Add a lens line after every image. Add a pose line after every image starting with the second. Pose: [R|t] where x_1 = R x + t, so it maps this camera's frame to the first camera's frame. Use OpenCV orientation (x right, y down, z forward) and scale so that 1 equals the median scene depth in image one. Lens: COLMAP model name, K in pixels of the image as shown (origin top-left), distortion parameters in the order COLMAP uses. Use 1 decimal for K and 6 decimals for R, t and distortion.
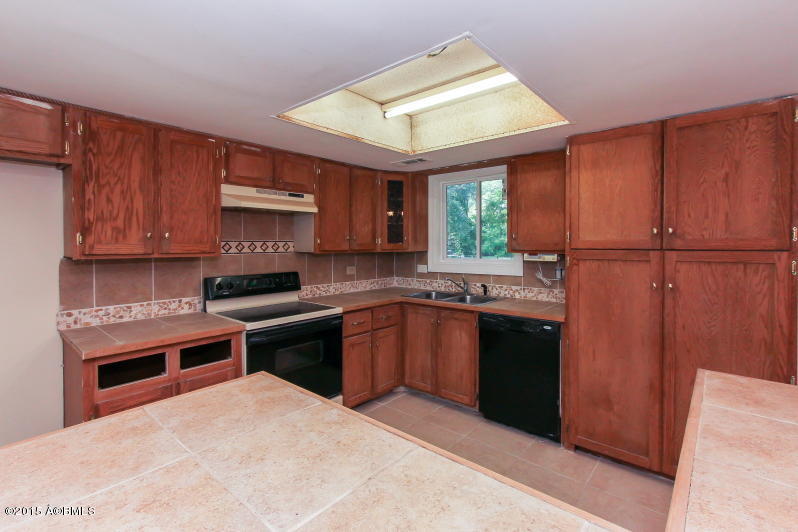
lens RADIAL K [[374.4, 0, 399.6], [0, 374.4, 249.1], [0, 0, 1]] dist [0.000468, 0.000234]
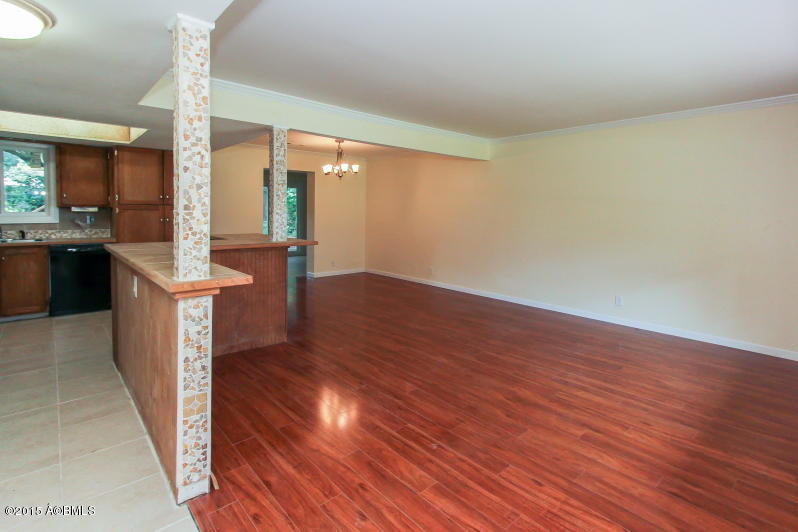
lens RADIAL K [[389.8, 0, 397.7], [0, 389.8, 225.5], [0, 0, 1]] dist [0.000572, 0.000024]
pose [[0.132598, -0.036023, 0.990515, -1.291993], [0.001939, 0.999347, 0.036084, 0.038749], [-0.991168, -0.002864, 0.132581, -0.665761]]
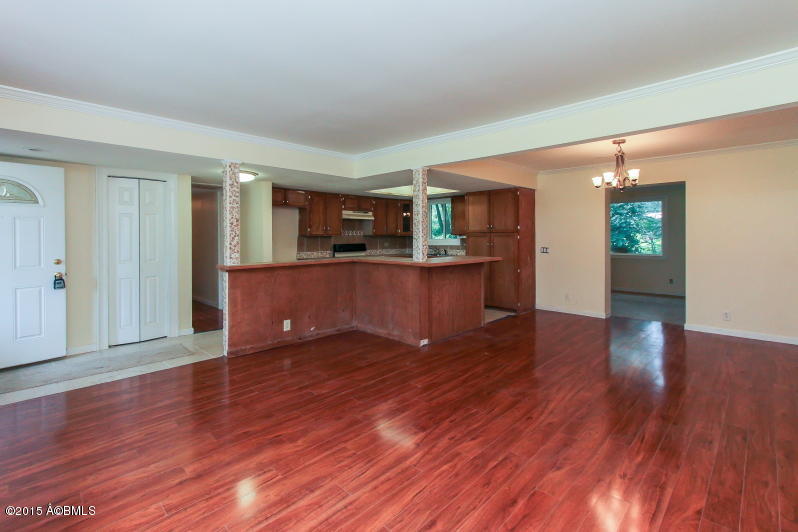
lens RADIAL K [[375.6, 0, 403.1], [0, 375.6, 237.3], [0, 0, 1]] dist [0.000642, 0.000670]
pose [[0.998301, -0.003466, -0.058162, 0.140602], [0.002747, 0.999919, -0.012434, 0.063888], [0.058200, 0.012253, 0.998230, -1.744951]]
